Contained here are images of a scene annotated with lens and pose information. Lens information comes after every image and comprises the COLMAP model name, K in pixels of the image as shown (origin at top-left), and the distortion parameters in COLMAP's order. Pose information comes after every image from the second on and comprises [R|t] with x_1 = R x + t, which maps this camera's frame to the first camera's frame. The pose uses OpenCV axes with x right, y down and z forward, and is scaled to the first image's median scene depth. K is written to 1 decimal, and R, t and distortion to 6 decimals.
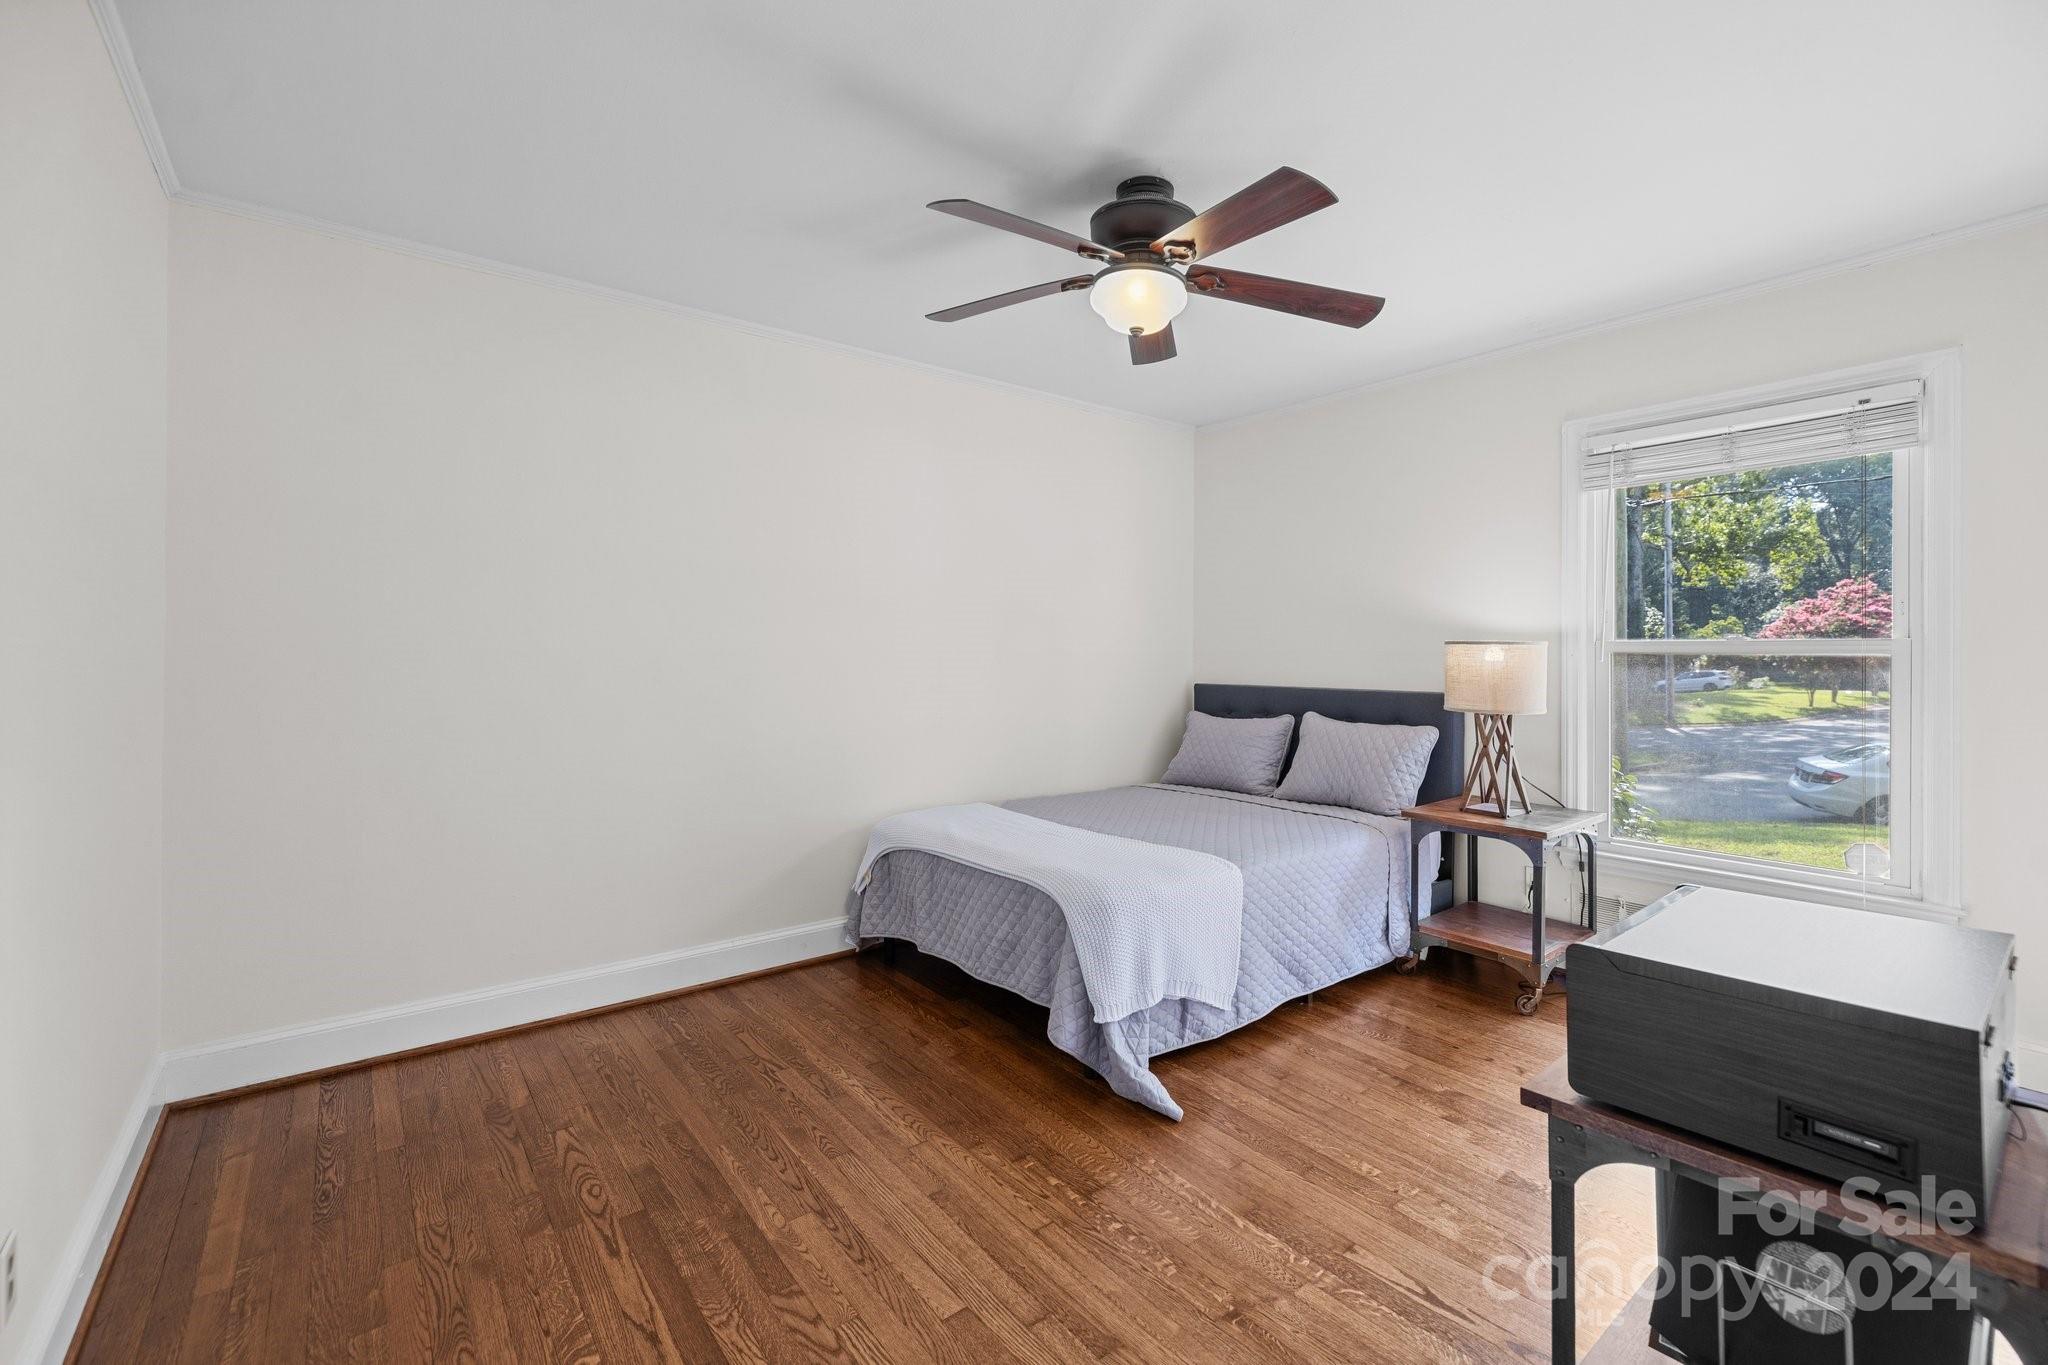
lens RADIAL K [[871.7, 0, 1003.8], [0, 871.7, 660.0], [0, 0, 1]] dist [-0.000015, -0.000140]
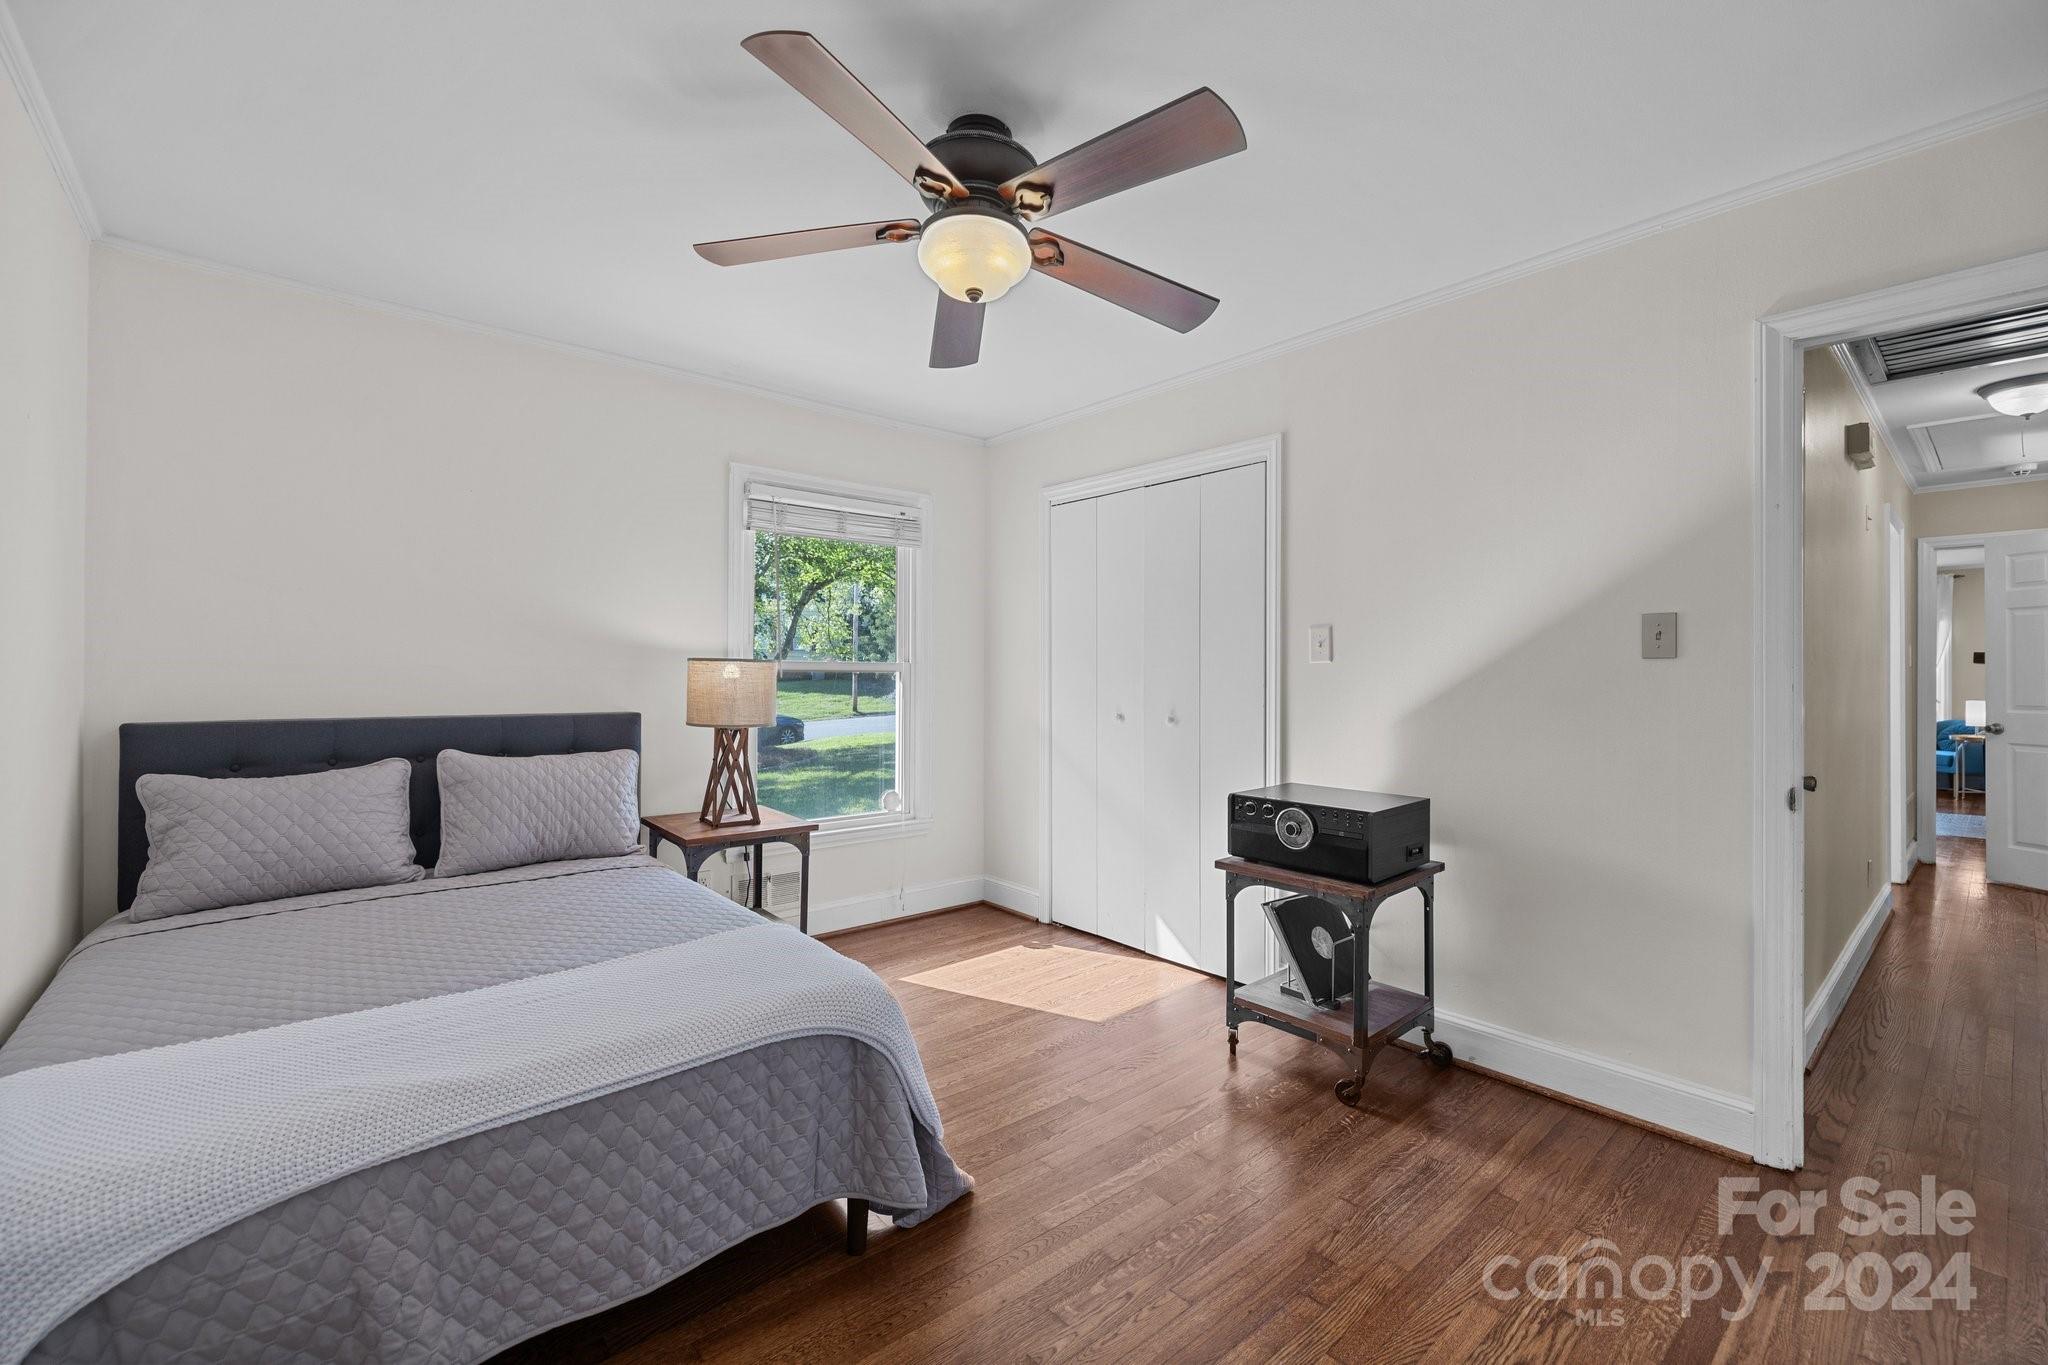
lens RADIAL K [[871.8, 0, 1016.6], [0, 871.8, 685.2], [0, 0, 1]] dist [-0.003789, -0.000385]
pose [[-0.073448, -0.014699, 0.997191, -0.523219], [0.000491, 0.999891, 0.014775, -0.005293], [-0.997299, 0.001575, -0.073433, 0.763393]]
